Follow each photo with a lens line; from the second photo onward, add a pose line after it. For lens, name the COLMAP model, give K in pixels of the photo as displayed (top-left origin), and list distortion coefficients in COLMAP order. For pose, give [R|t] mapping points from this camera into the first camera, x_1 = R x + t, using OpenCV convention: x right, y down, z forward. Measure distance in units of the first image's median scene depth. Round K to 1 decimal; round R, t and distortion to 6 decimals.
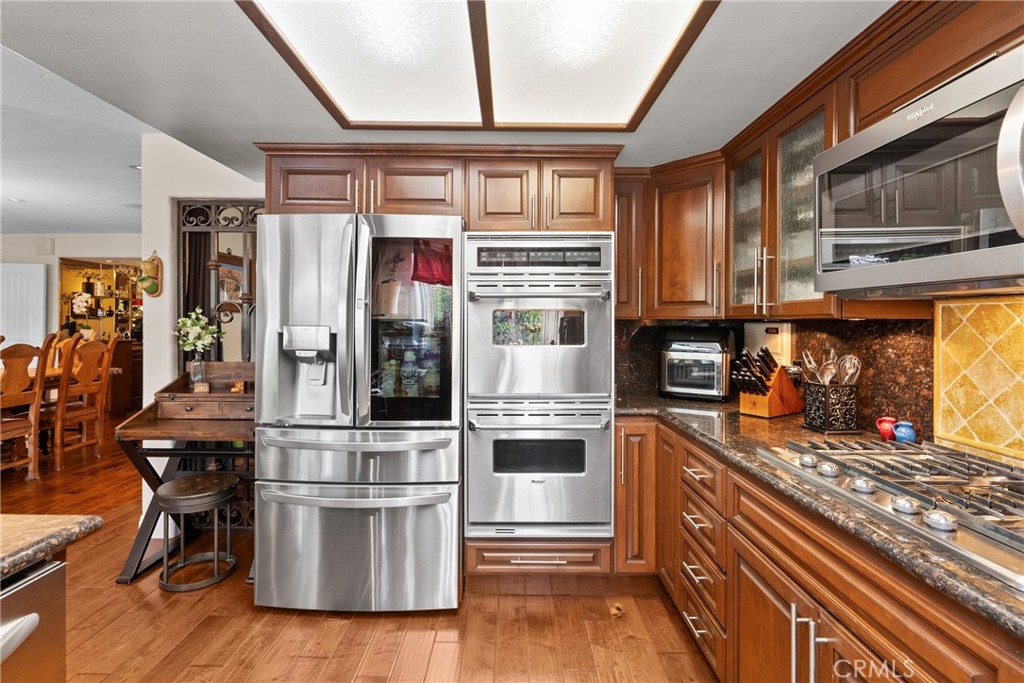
lens RADIAL K [[471.8, 0, 504.2], [0, 471.8, 324.6], [0, 0, 1]] dist [-0.006002, 0.004270]
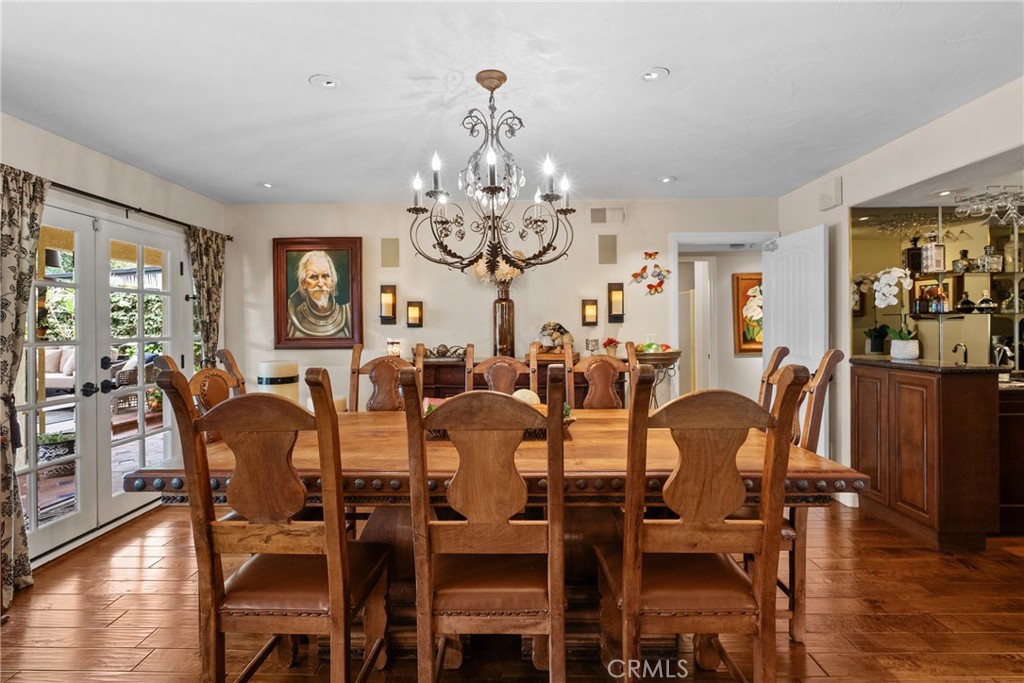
lens RADIAL K [[471.8, 0, 510.7], [0, 471.8, 325.8], [0, 0, 1]] dist [-0.006002, 0.004270]
pose [[-0.008069, -0.004583, -0.999957, -1.117268], [0.003785, 0.999982, -0.004613, -0.013671], [0.999960, -0.003822, -0.008052, 1.721135]]
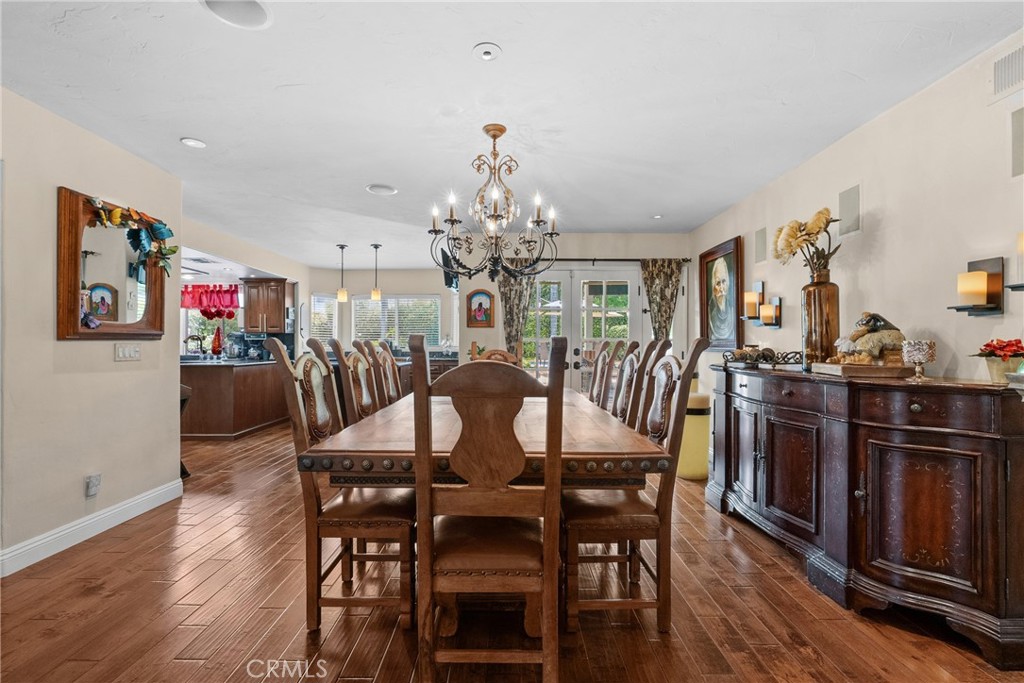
lens RADIAL K [[471.8, 0, 511.4], [0, 471.8, 346.5], [0, 0, 1]] dist [-0.006002, 0.004270]
pose [[-0.999929, -0.008055, -0.008819, -2.138651], [-0.008121, 0.999939, 0.007449, 0.040758], [0.008758, 0.007520, -0.999933, 2.960998]]
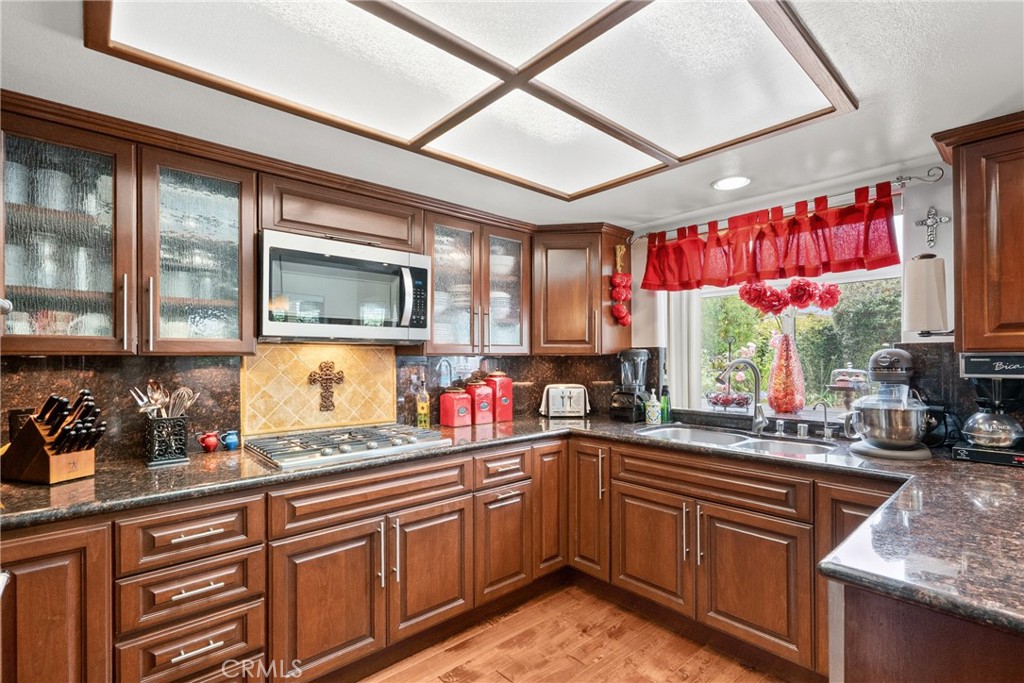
lens RADIAL K [[471.8, 0, 504.7], [0, 471.8, 356.2], [0, 0, 1]] dist [-0.006002, 0.004270]
pose [[-0.660458, -0.002480, 0.750859, -0.479944], [0.003932, 0.999969, 0.006761, -0.011978], [-0.750853, 0.007417, -0.660428, 0.887285]]
